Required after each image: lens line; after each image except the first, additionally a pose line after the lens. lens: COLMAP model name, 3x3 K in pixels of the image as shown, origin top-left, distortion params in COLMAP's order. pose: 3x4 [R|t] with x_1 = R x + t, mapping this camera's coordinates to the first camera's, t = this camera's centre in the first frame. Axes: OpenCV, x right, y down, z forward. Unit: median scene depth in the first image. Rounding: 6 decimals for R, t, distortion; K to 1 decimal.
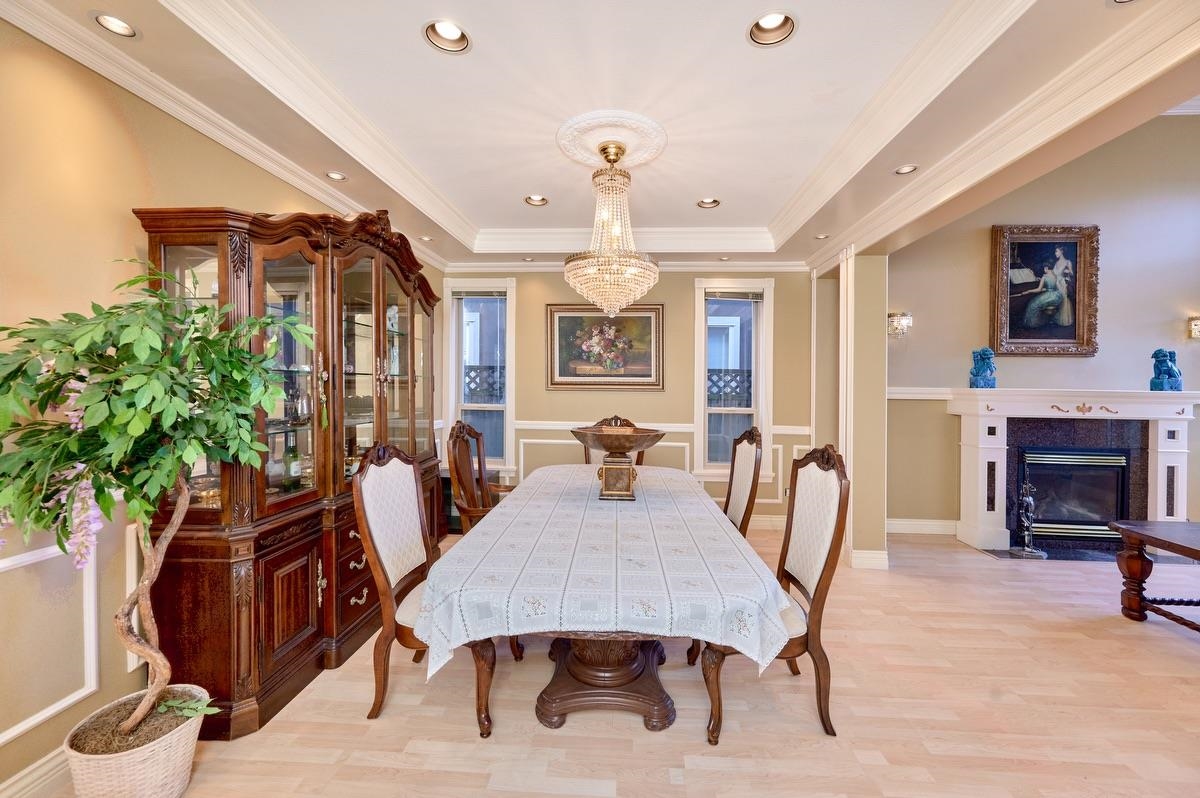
lens RADIAL K [[480.3, 0, 600.0], [0, 480.3, 399.0], [0, 0, 1]] dist [0.000574, 0.000026]
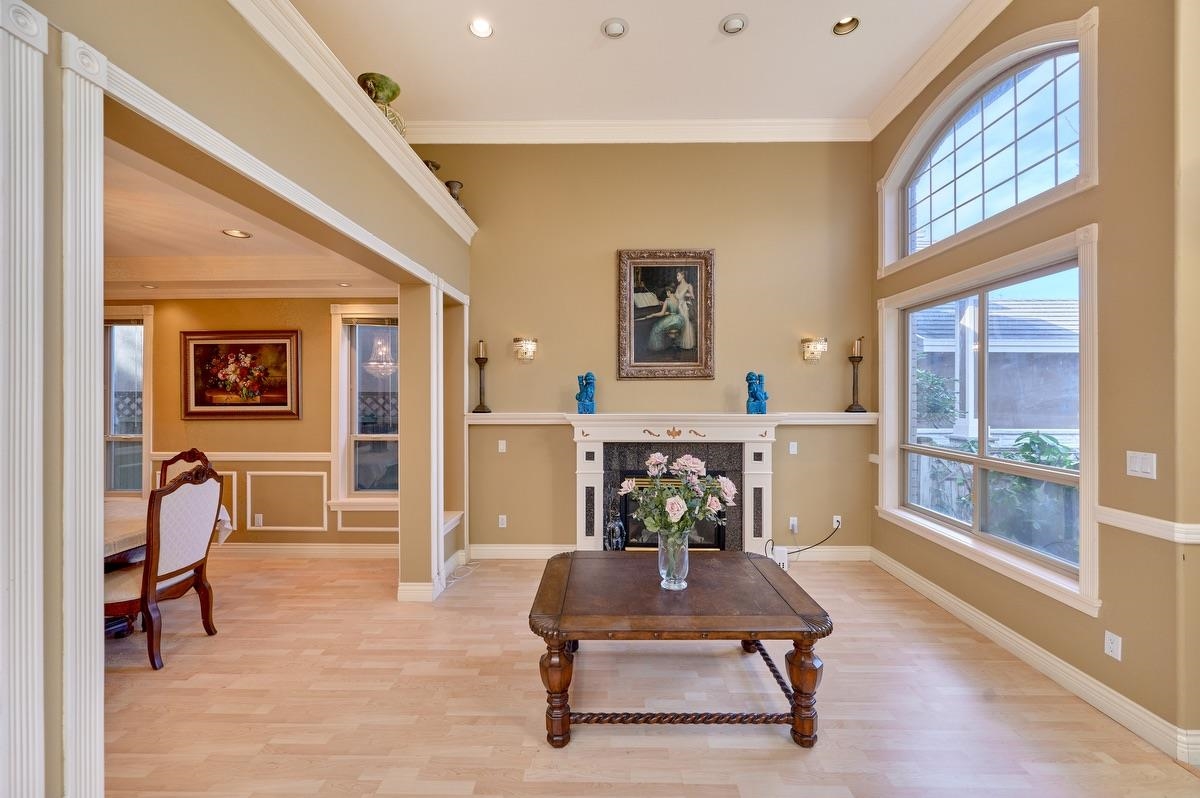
lens RADIAL K [[485.2, 0, 605.2], [0, 485.2, 403.7], [0, 0, 1]] dist [-0.000266, 0.000007]
pose [[0.999292, -0.016686, 0.033706, 0.757873], [0.016792, 0.999855, -0.002872, -0.036805], [-0.033653, 0.003436, 0.999428, -0.014514]]
